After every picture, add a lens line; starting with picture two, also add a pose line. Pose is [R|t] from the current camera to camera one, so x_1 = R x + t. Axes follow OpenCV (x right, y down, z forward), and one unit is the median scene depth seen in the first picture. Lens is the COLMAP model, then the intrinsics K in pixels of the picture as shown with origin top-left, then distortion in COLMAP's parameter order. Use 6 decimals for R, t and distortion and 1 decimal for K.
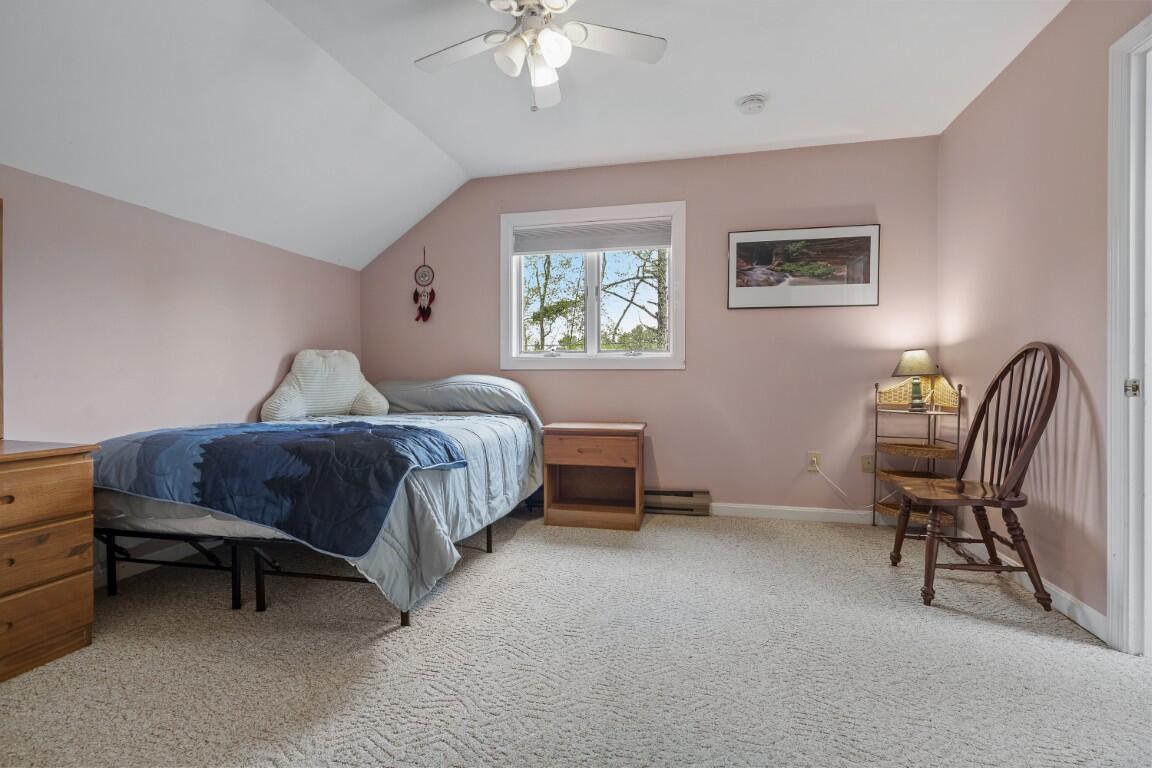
lens RADIAL K [[527.5, 0, 577.1], [0, 527.5, 381.4], [0, 0, 1]] dist [0.001161, -0.001192]
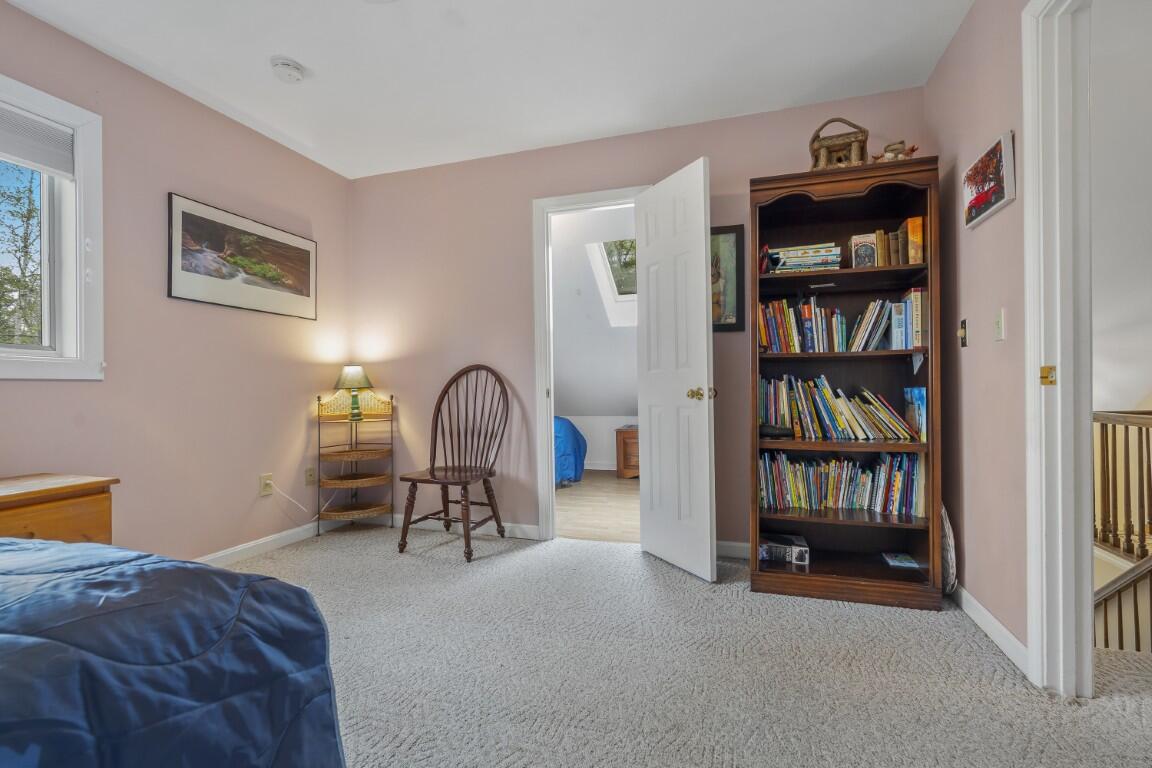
lens RADIAL K [[527.5, 0, 587.7], [0, 527.5, 383.1], [0, 0, 1]] dist [0.001161, -0.001192]
pose [[0.076598, 0.006319, 0.997042, -0.412608], [0.016113, 0.999841, -0.007574, -0.005197], [-0.996932, 0.016645, 0.076484, 0.394213]]
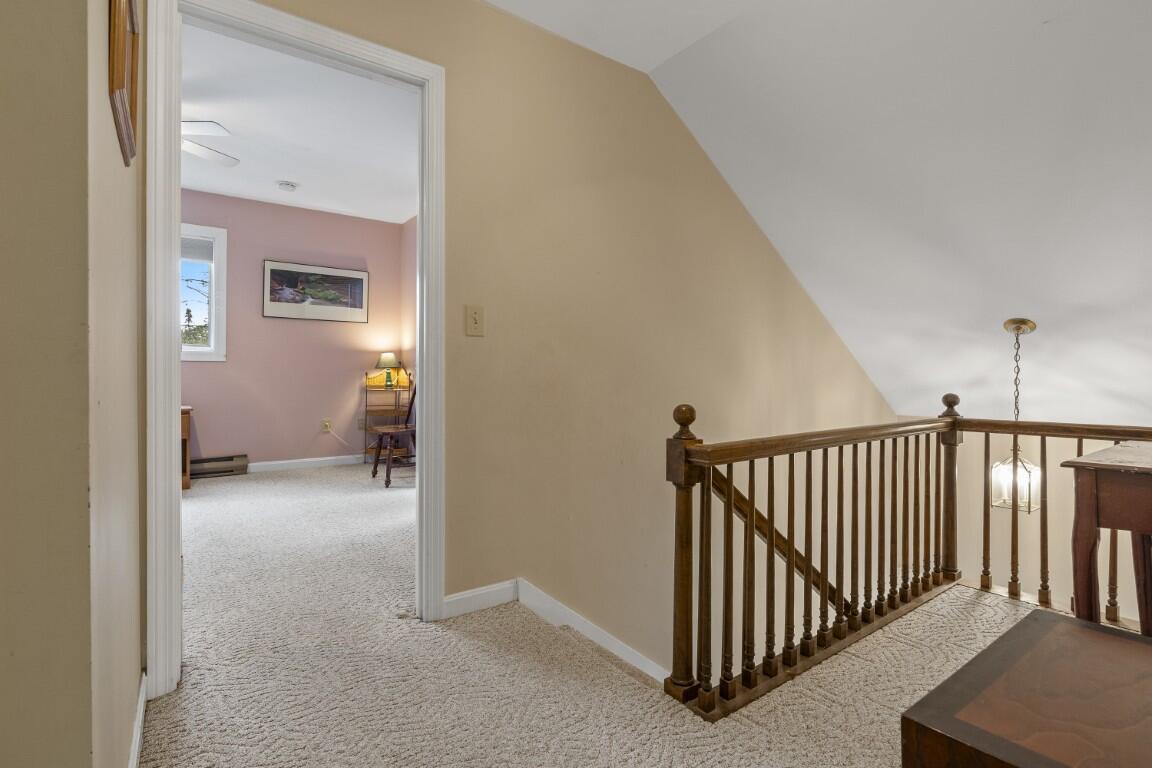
lens RADIAL K [[544.0, 0, 571.3], [0, 544.0, 370.2], [0, 0, 1]] dist [-0.004368, 0.001996]
pose [[0.658751, 0.004777, 0.752346, -0.248152], [0.000408, 0.999977, -0.006707, 0.007768], [-0.752361, 0.004725, 0.658734, -0.523029]]
